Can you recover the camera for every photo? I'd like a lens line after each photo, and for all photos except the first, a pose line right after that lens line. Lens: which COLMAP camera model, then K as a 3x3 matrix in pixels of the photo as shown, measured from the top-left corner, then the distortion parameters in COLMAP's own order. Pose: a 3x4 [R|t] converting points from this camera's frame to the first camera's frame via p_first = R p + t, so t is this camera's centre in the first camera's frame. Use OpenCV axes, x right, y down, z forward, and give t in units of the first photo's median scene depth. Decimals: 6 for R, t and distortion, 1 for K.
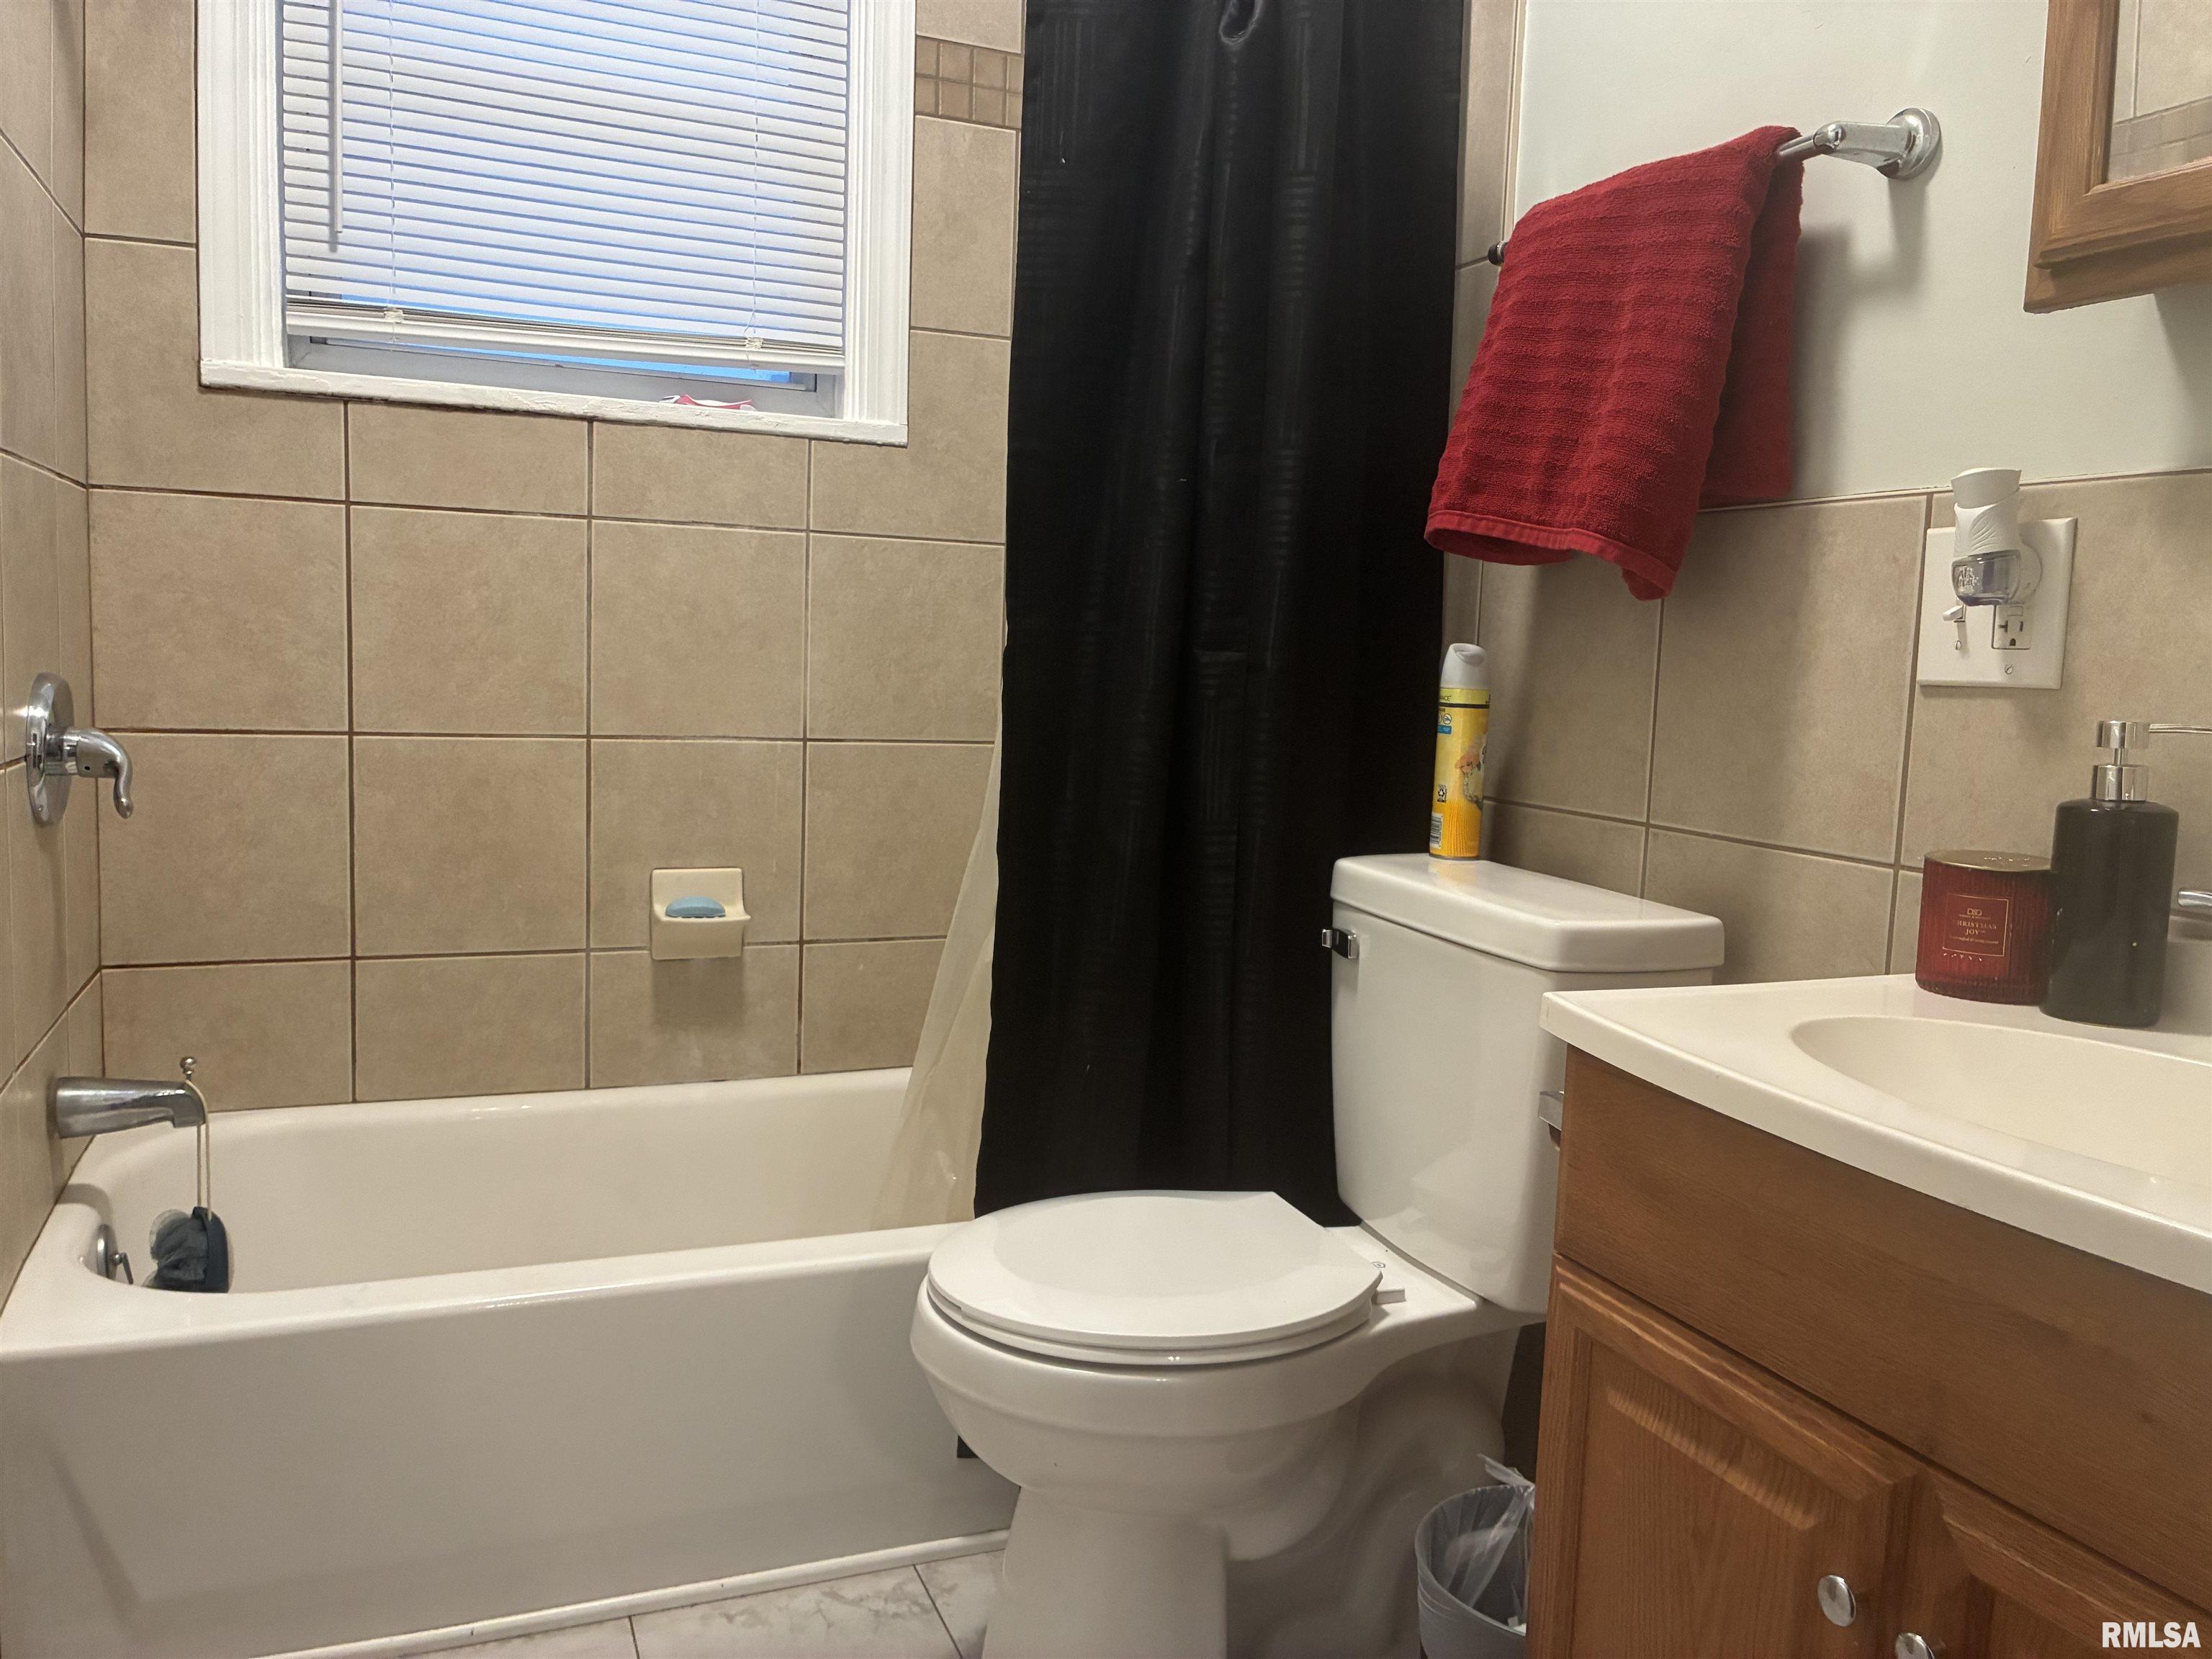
lens RADIAL K [[1672.9, 0, 1111.2], [0, 1672.9, 822.6], [0, 0, 1]] dist [0.046580, -0.064742]
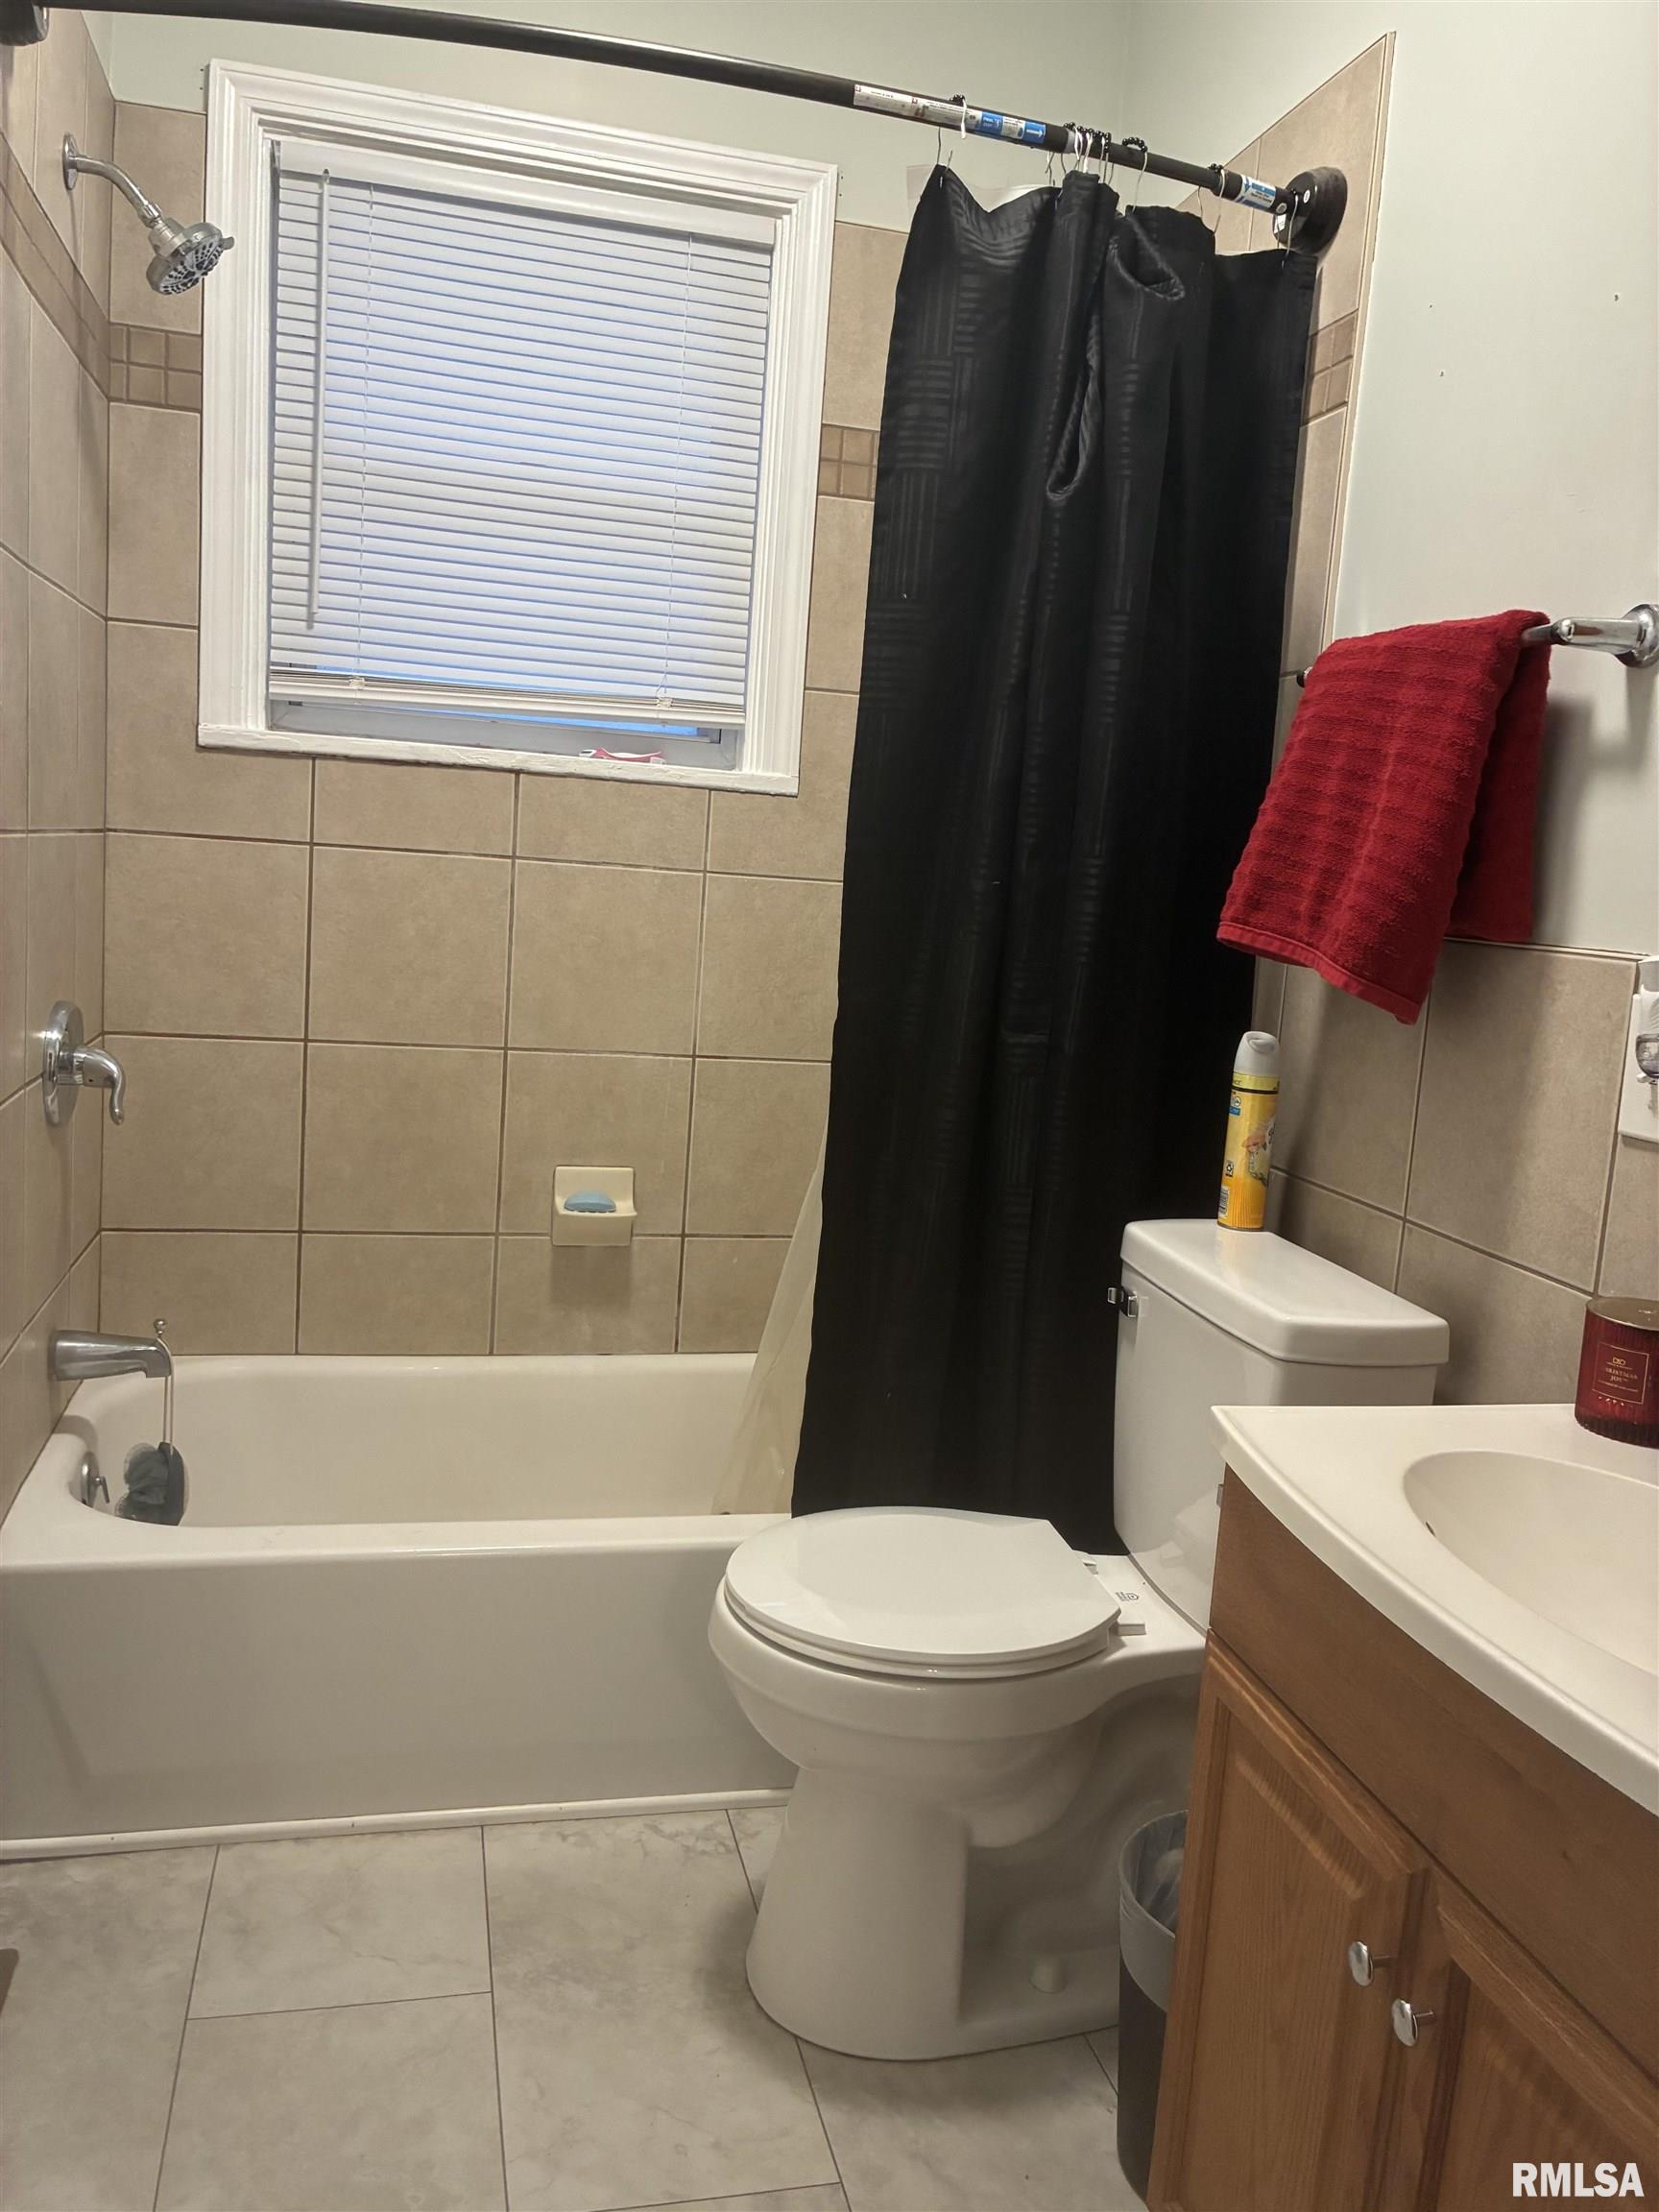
lens RADIAL K [[1679.7, 0, 830.3], [0, 1679.7, 1074.2], [0, 0, 1]] dist [0.031821, -0.007794]
pose [[0.987187, 0.052171, -0.150801, 0.103197], [-0.049464, 0.998541, 0.021651, -0.090132], [0.151711, -0.013914, 0.988327, -0.122960]]
